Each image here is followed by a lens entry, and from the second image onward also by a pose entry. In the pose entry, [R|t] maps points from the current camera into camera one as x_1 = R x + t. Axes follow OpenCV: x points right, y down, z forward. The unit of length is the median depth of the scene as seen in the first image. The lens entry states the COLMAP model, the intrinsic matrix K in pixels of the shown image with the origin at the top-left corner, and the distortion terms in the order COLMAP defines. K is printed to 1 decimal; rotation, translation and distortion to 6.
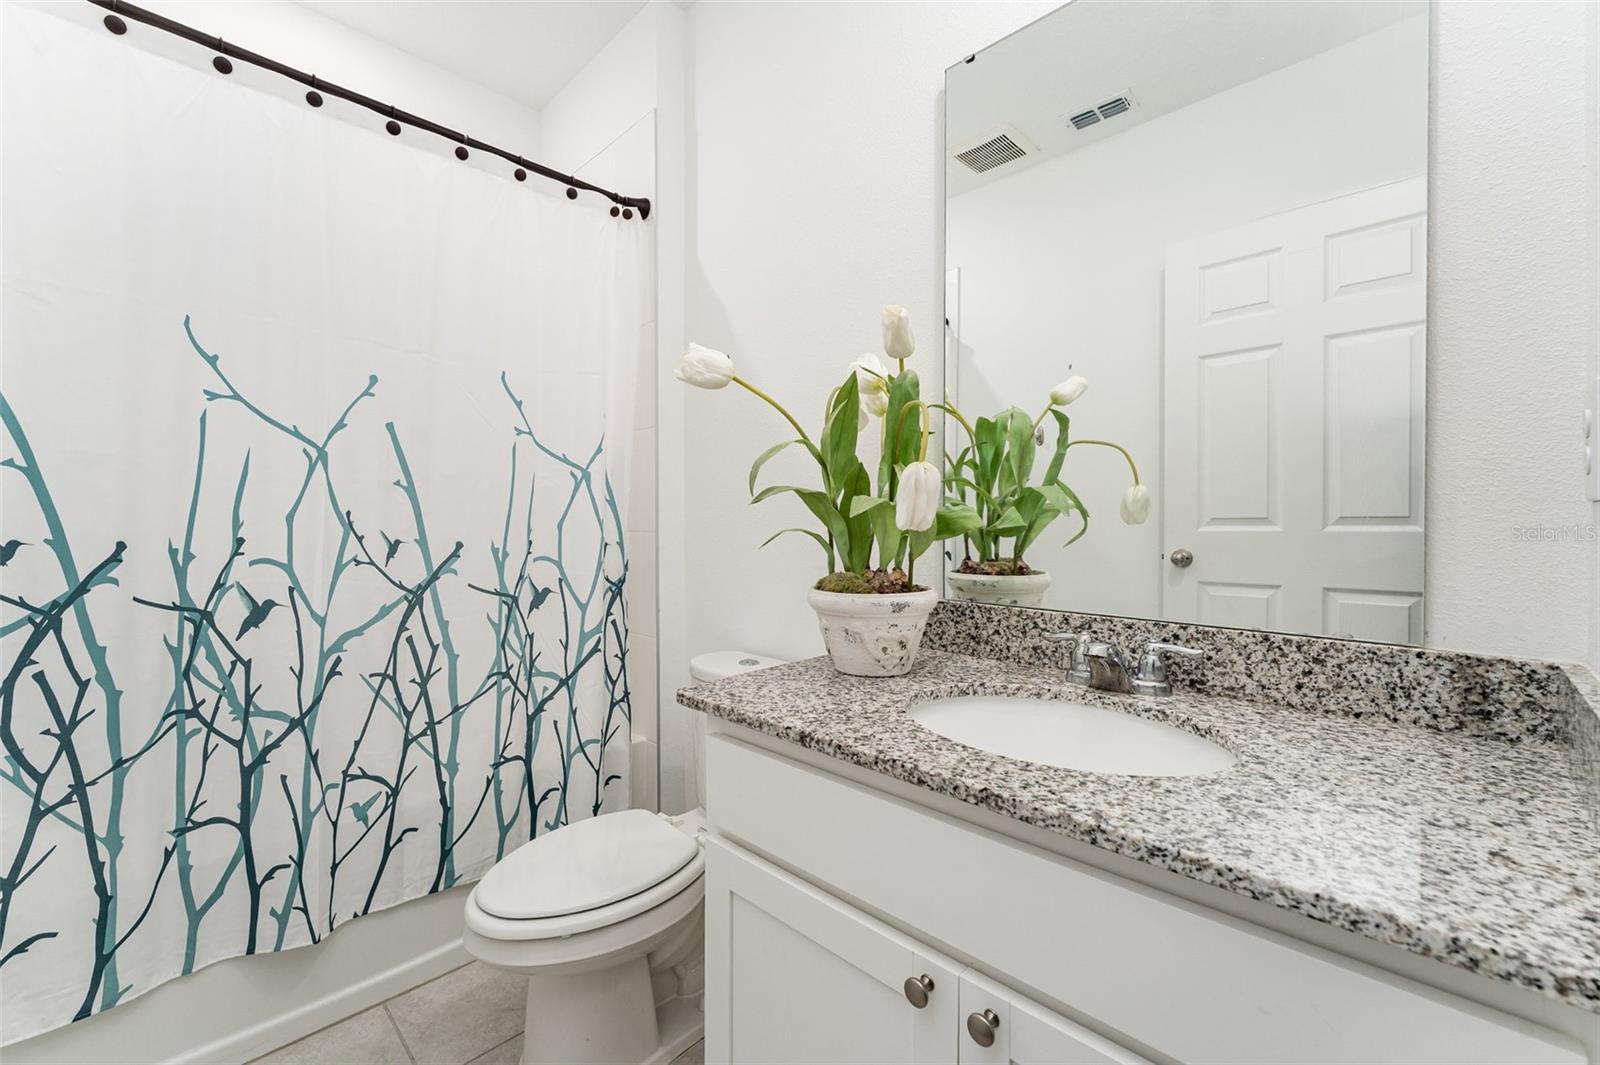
lens RADIAL K [[650.8, 0, 802.3], [0, 650.8, 526.9], [0, 0, 1]] dist [0.003842, 0.000473]
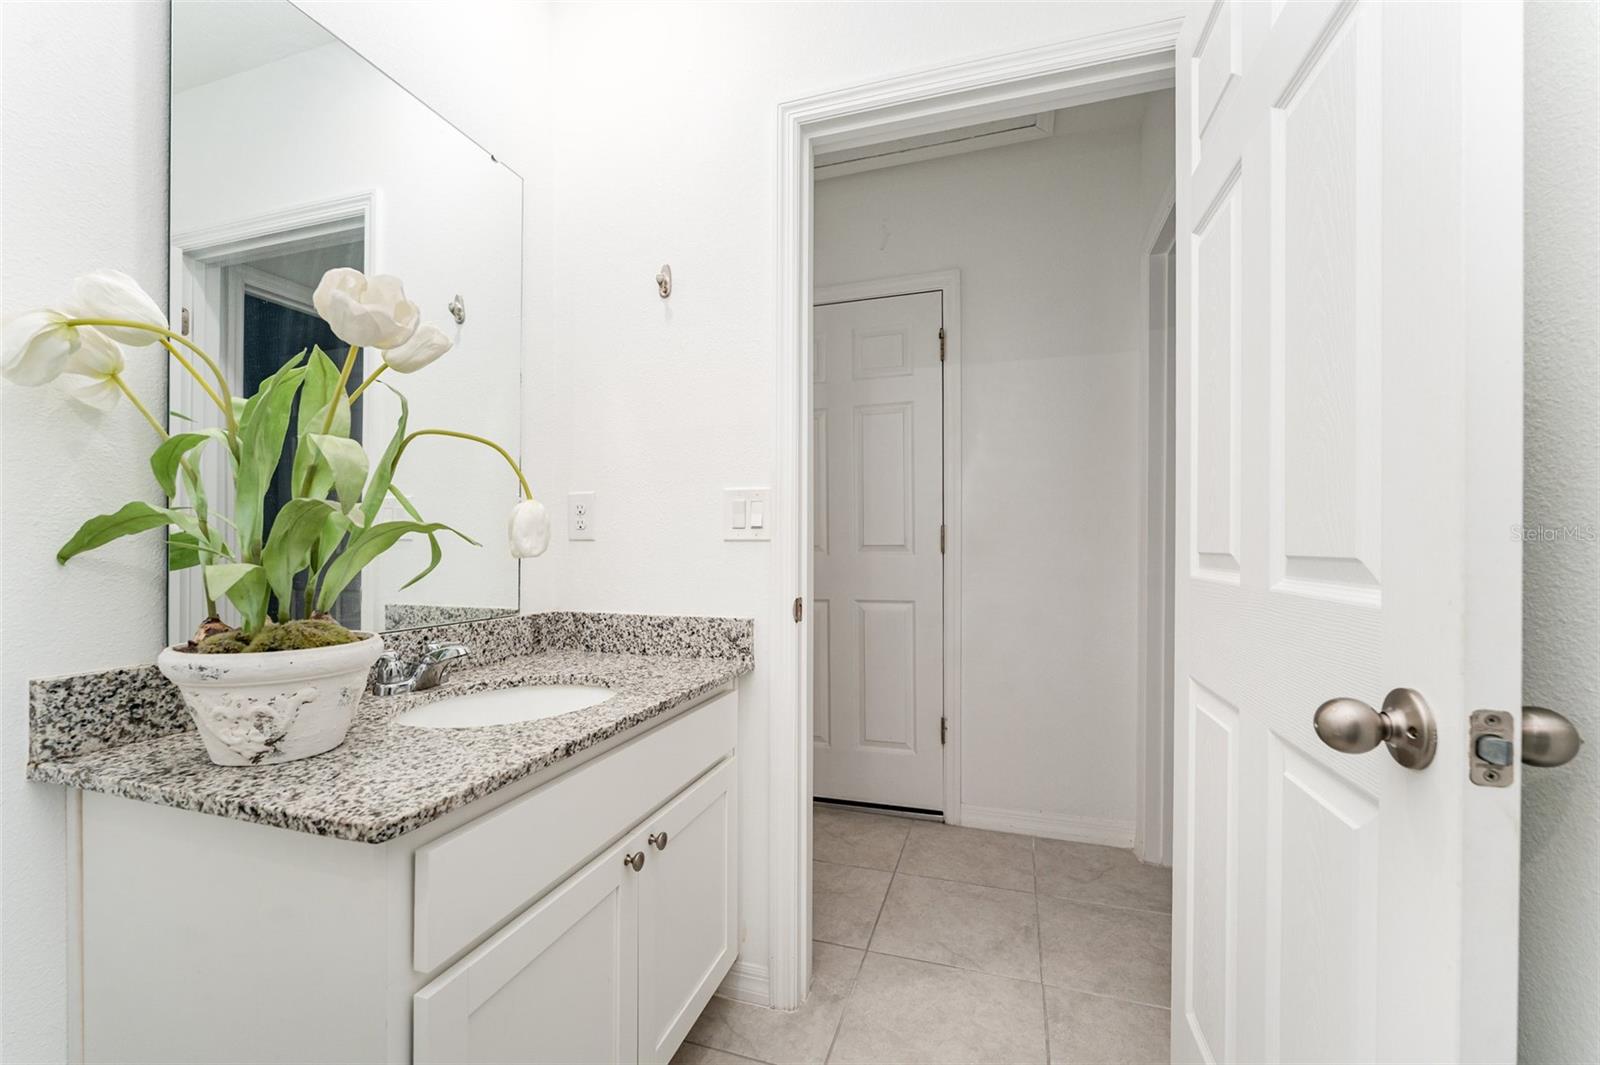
lens RADIAL K [[650.8, 0, 795.6], [0, 650.8, 536.1], [0, 0, 1]] dist [0.003842, 0.000473]
pose [[-0.445776, 0.015854, 0.895004, -1.148504], [0.004869, 0.999871, -0.015286, -0.014387], [-0.895131, -0.002457, -0.445796, 1.144019]]
